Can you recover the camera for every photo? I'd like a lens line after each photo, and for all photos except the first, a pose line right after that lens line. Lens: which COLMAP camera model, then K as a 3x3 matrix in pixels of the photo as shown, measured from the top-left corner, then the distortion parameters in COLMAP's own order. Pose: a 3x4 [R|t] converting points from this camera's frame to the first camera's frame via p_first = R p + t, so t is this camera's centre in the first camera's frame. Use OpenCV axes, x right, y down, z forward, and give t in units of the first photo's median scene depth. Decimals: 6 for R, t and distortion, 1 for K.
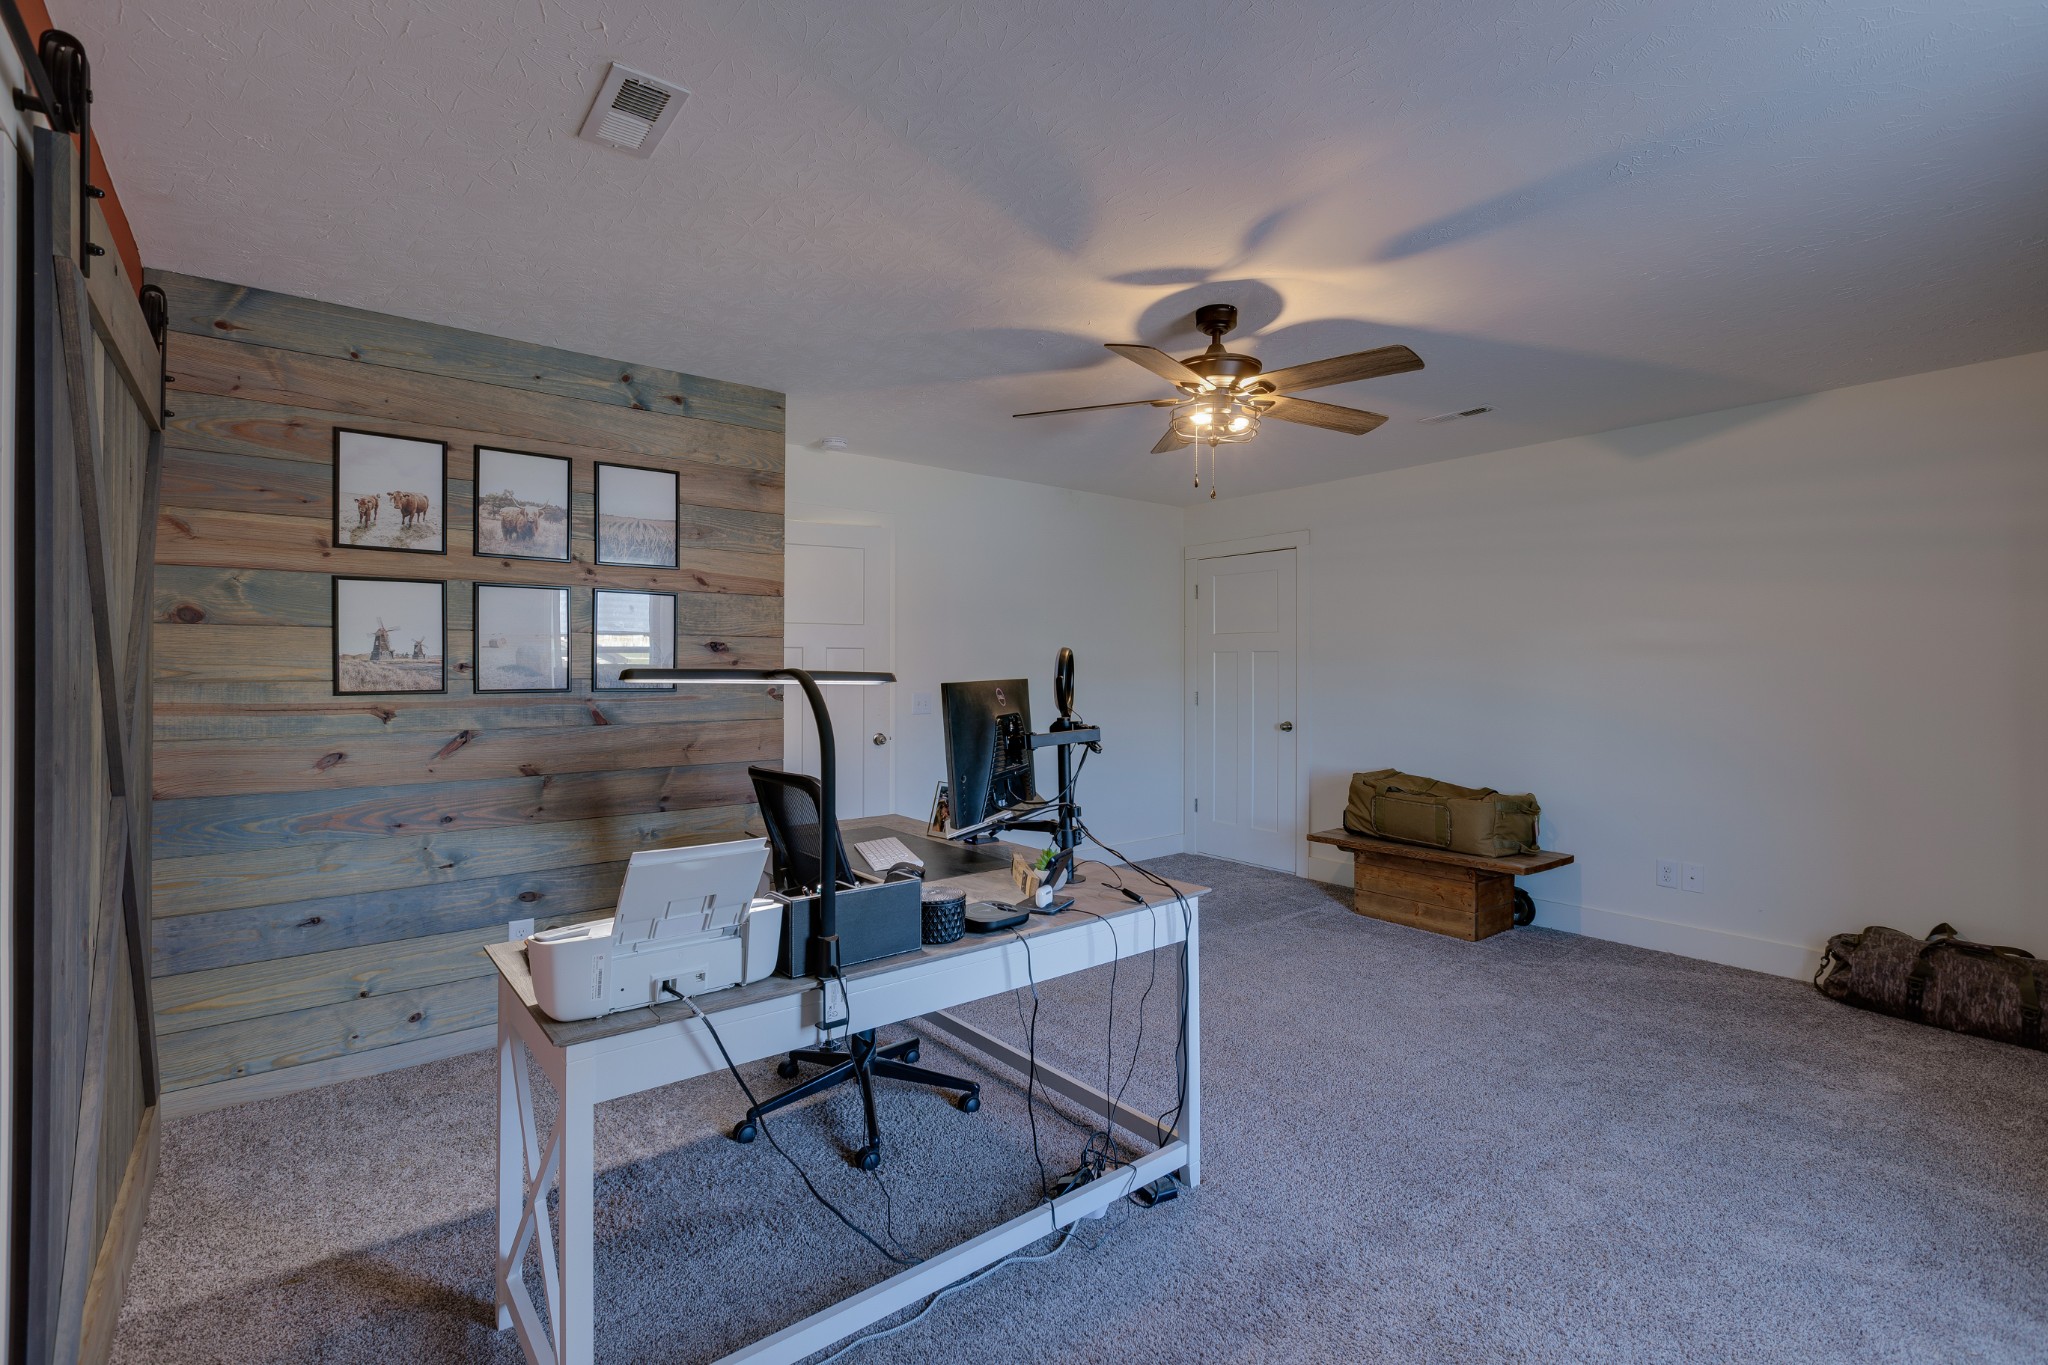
lens RADIAL K [[912.2, 0, 1013.2], [0, 912.2, 667.3], [0, 0, 1]] dist [-0.000271, 0.000098]
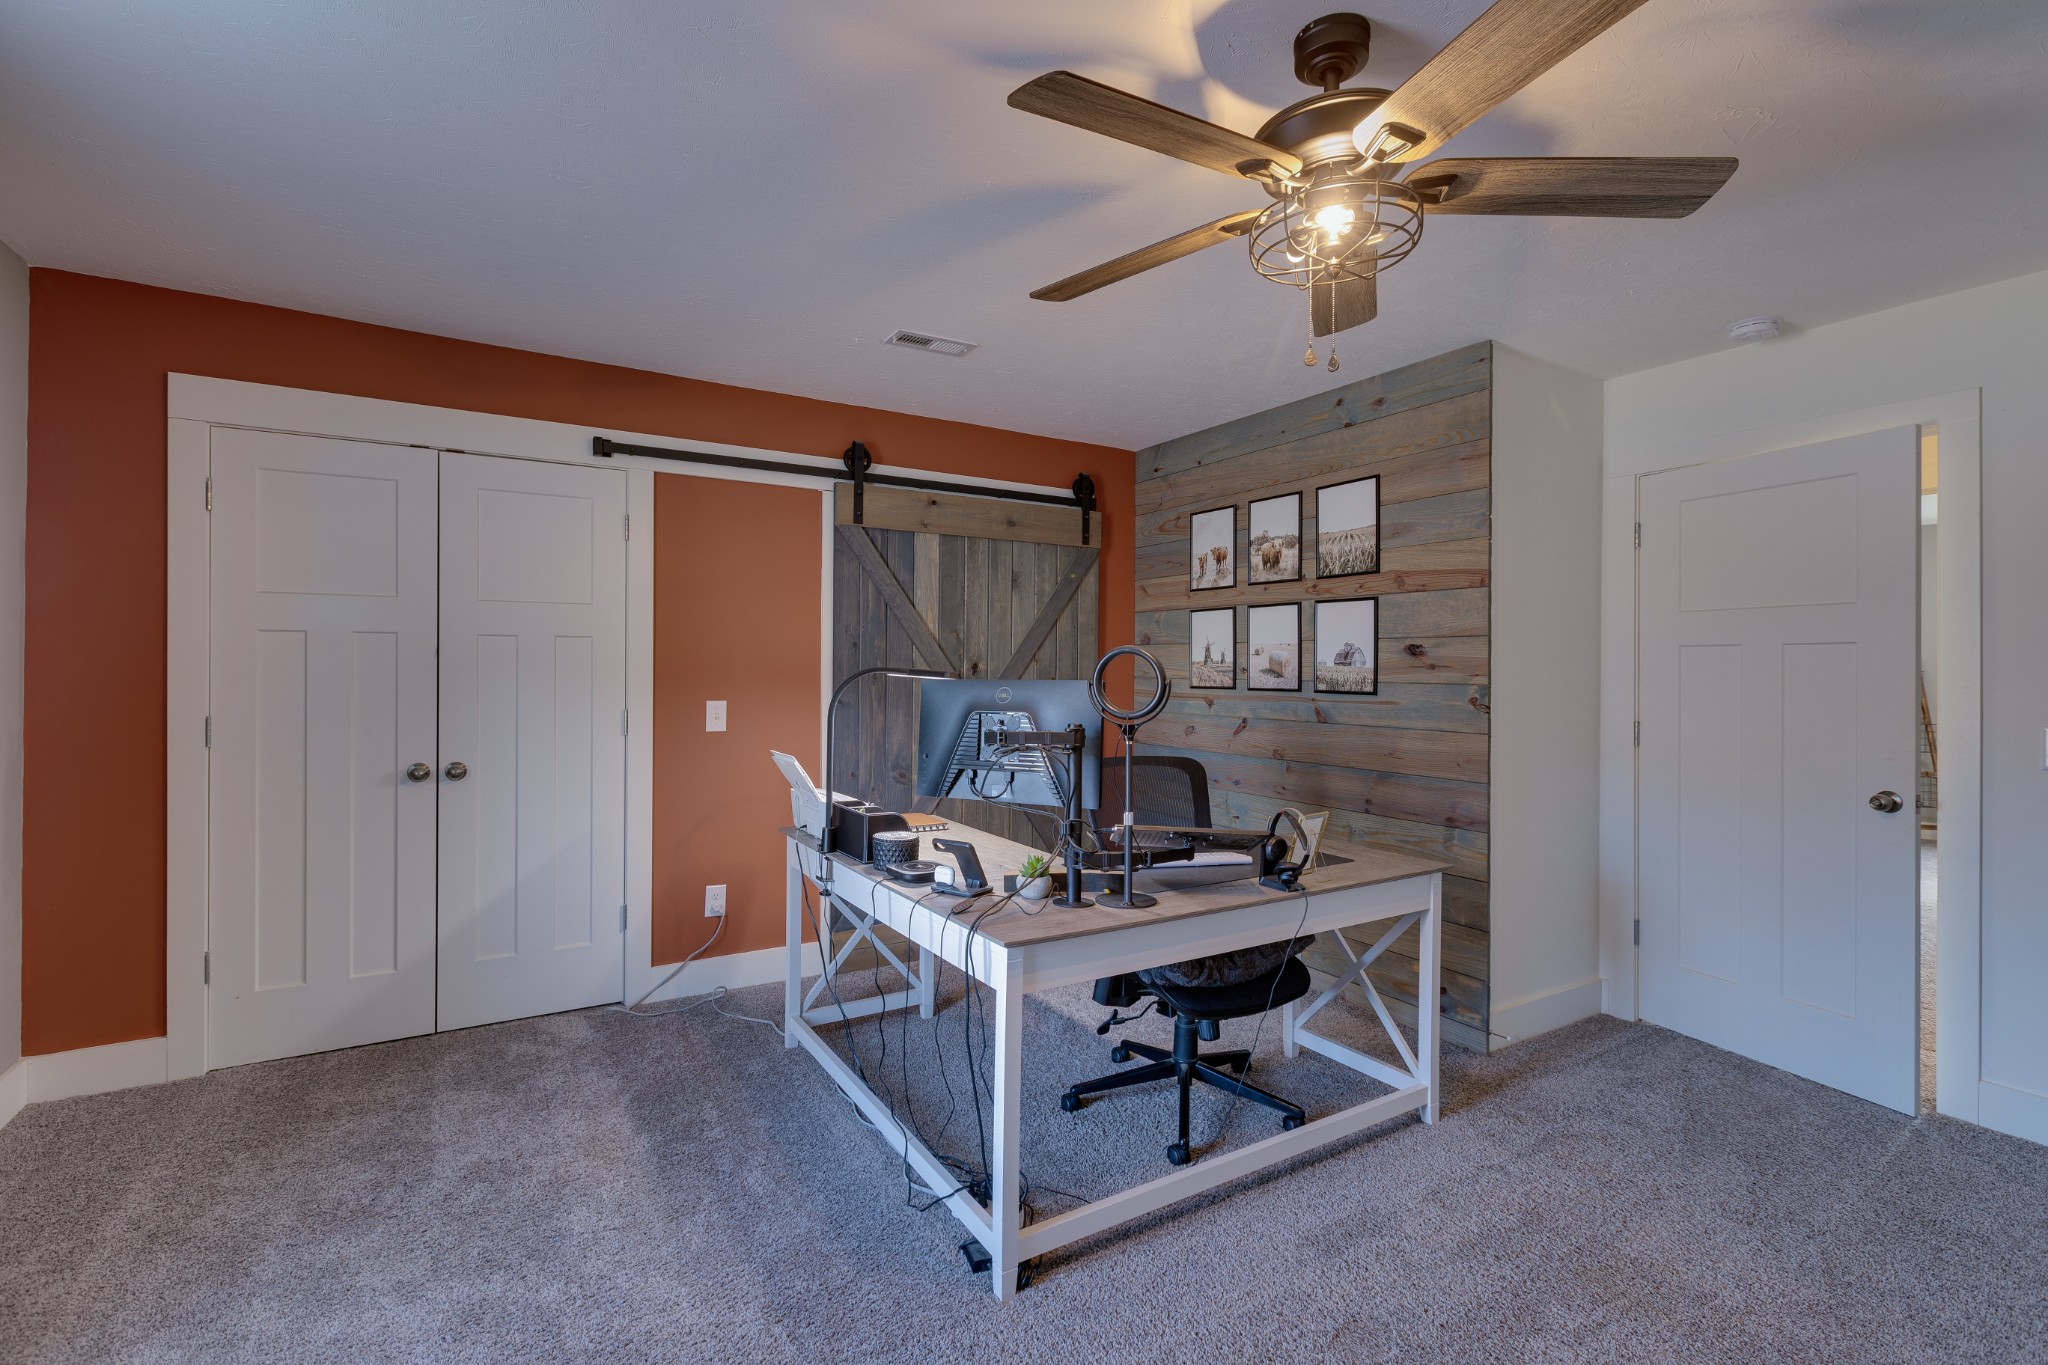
lens RADIAL K [[912.2, 0, 1013.2], [0, 912.2, 667.3], [0, 0, 1]] dist [-0.000271, 0.000098]
pose [[-0.126966, 0.001215, -0.991906, 0.746026], [-0.002605, 0.999995, 0.001558, -0.005629], [0.991904, 0.002782, -0.126962, 0.818593]]
